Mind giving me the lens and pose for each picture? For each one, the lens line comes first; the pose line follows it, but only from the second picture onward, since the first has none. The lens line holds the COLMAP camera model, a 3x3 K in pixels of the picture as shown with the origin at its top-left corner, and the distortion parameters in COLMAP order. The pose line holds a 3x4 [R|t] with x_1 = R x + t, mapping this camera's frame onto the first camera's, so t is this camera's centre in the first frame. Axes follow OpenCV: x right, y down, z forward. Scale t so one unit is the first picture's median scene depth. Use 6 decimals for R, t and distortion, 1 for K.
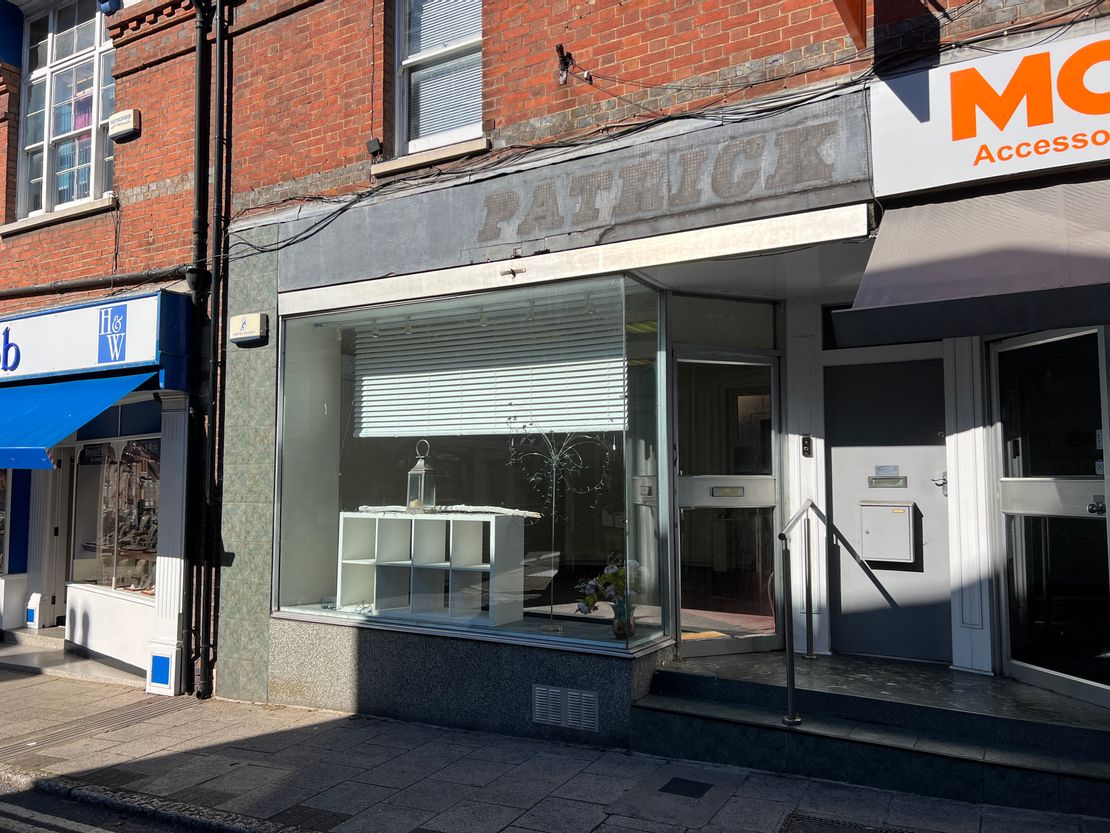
lens RADIAL K [[936.4, 0, 555.0], [0, 936.4, 416.5], [0, 0, 1]] dist [0.110848, -0.202249]
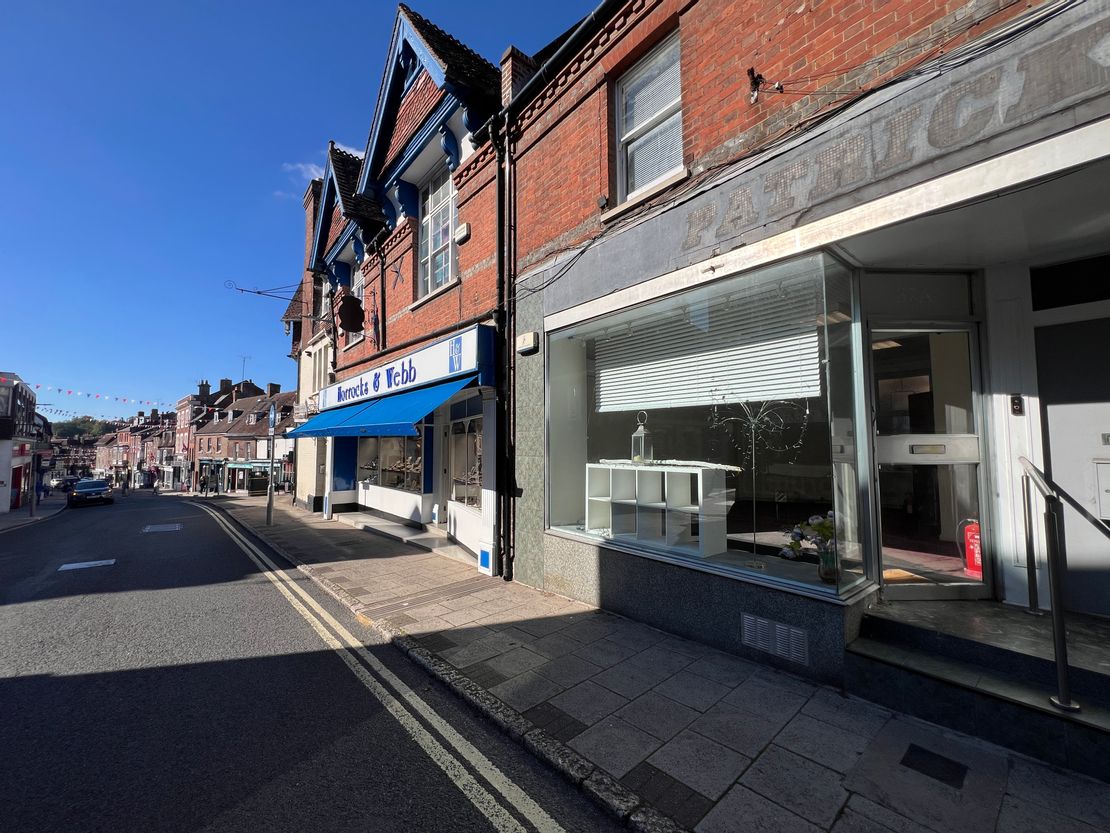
lens RADIAL K [[443.3, 0, 555.0], [0, 443.3, 416.5], [0, 0, 1]] dist [-0.000889, -0.000320]
pose [[0.940557, -0.025157, -0.338703, -0.045780], [0.026133, 0.999657, -0.001679, 0.031944], [0.338629, -0.007273, 0.940892, 0.378245]]
